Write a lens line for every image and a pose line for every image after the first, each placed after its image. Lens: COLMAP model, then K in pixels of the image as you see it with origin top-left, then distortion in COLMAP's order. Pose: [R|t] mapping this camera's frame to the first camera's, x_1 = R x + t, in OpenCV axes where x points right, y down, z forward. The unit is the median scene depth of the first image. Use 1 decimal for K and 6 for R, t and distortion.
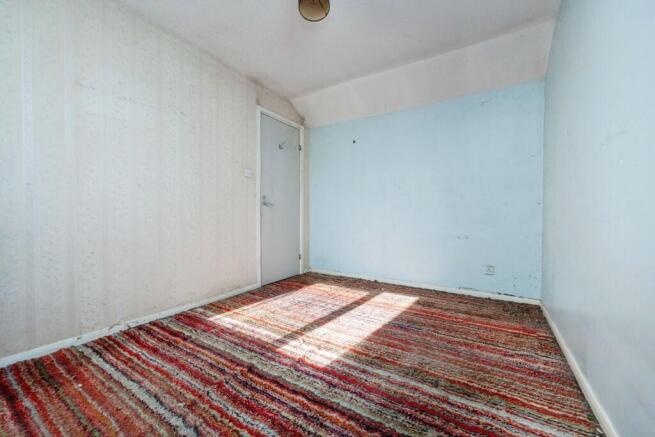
lens RADIAL K [[258.2, 0, 328.5], [0, 258.2, 215.6], [0, 0, 1]] dist [-0.003765, -0.000427]
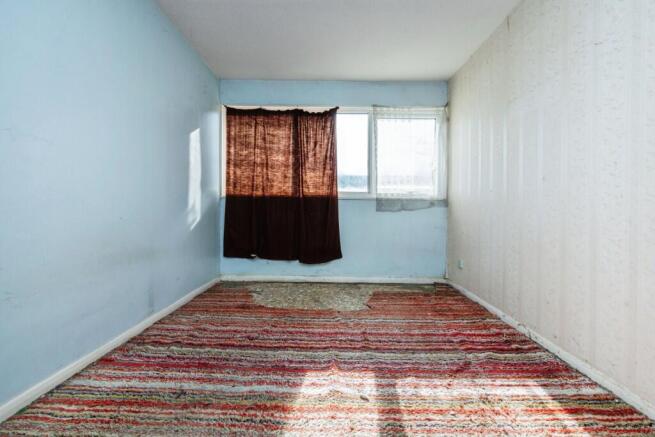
lens RADIAL K [[258.2, 0, 329.7], [0, 258.2, 215.0], [0, 0, 1]] dist [-0.003765, -0.000427]
pose [[-0.856155, -0.007913, -0.516659, 0.330642], [-0.022020, 0.999533, 0.021182, -0.000424], [0.516250, 0.029512, -0.855929, 1.531312]]
